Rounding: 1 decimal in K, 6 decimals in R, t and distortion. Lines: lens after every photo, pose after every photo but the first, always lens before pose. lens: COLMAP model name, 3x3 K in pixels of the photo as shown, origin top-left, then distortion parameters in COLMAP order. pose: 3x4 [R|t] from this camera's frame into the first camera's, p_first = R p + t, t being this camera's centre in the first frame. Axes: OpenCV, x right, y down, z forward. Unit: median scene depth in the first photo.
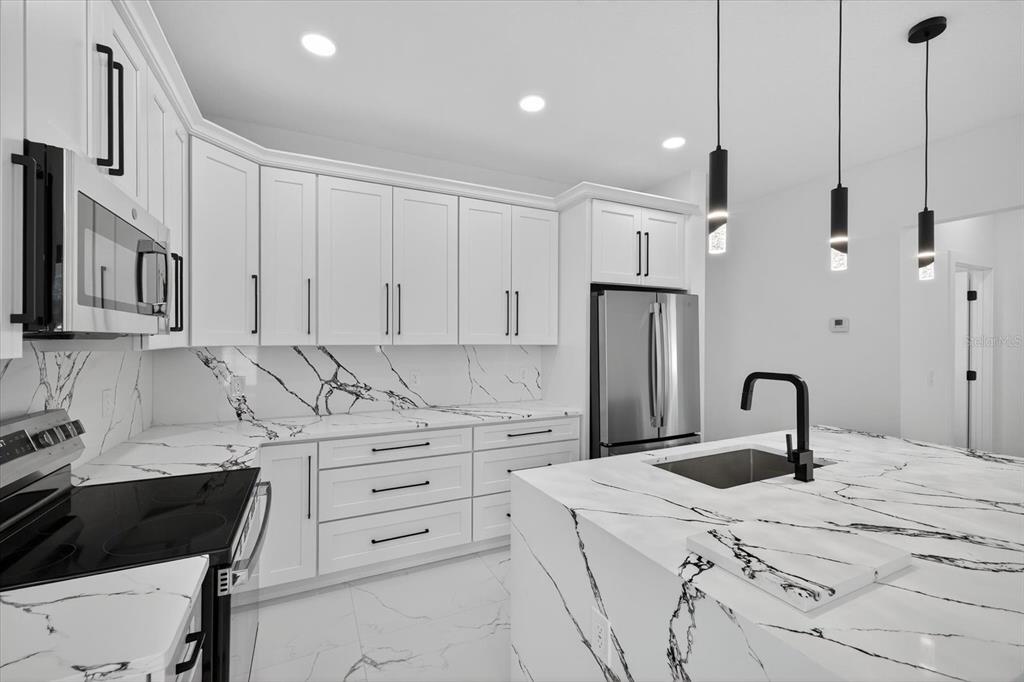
lens RADIAL K [[426.0, 0, 512.3], [0, 426.0, 339.4], [0, 0, 1]] dist [0.003239, -0.000812]
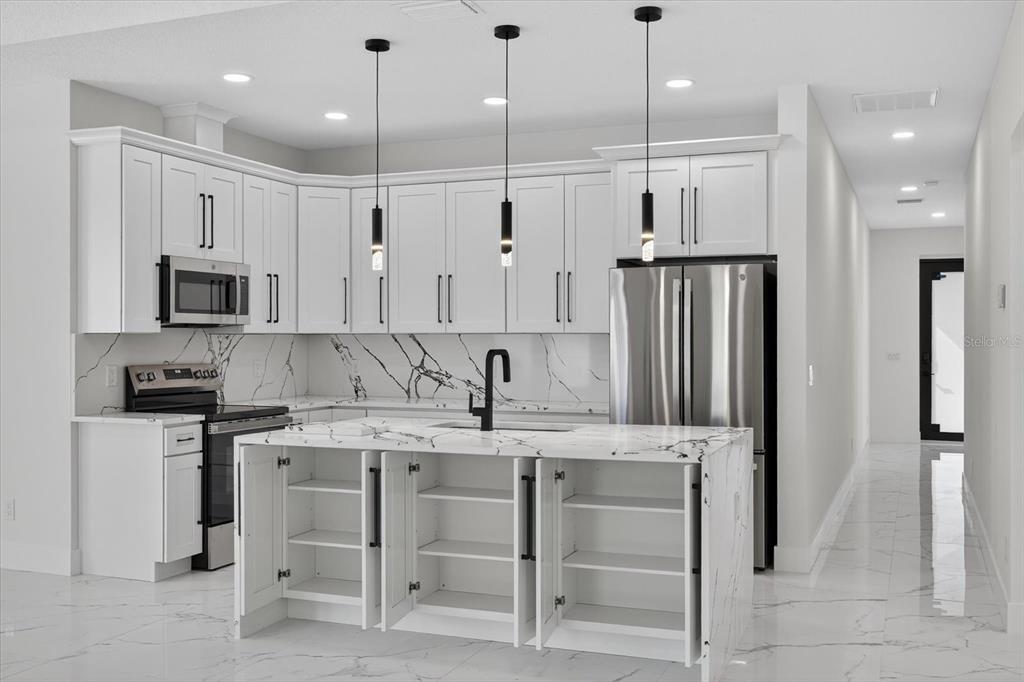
lens RADIAL K [[971.7, 0, 510.9], [0, 971.7, 341.3], [0, 0, 1]] dist [-0.012241, 0.000000]
pose [[0.681331, 0.001048, -0.731974, 1.557124], [0.002456, 0.999990, 0.003718, 0.024756], [0.731971, -0.004330, 0.681322, -0.510327]]
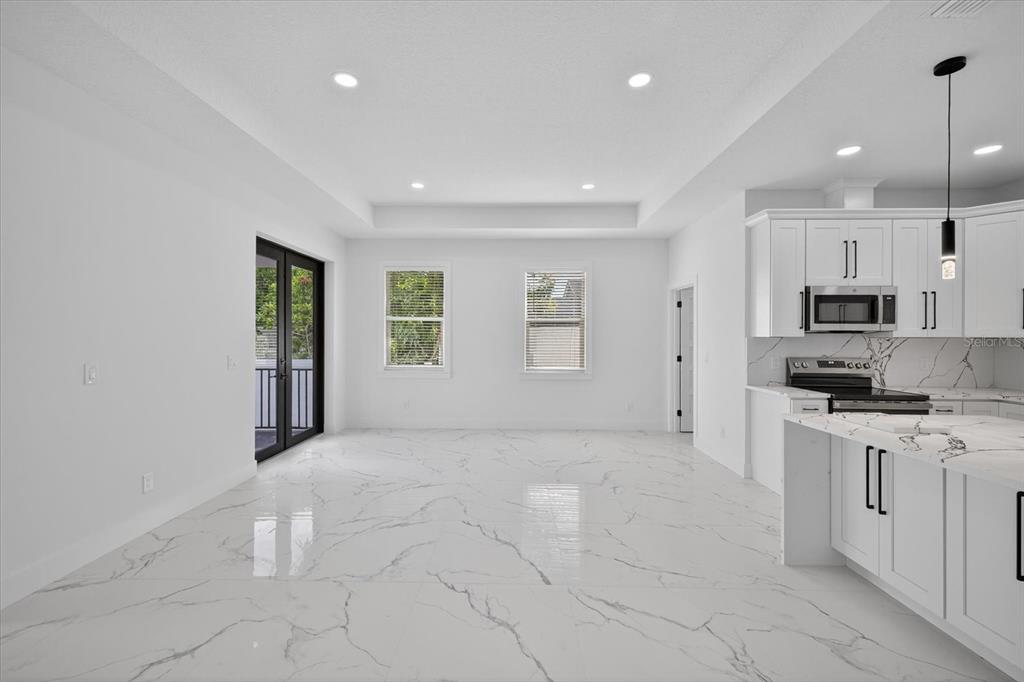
lens RADIAL K [[435.0, 0, 513.1], [0, 435.0, 336.1], [0, 0, 1]] dist [0.010598, 0.000022]
pose [[-0.428769, -0.004070, -0.903405, 1.252842], [-0.002275, 0.999992, -0.003426, 0.017008], [0.903411, 0.000586, -0.428775, 0.066966]]
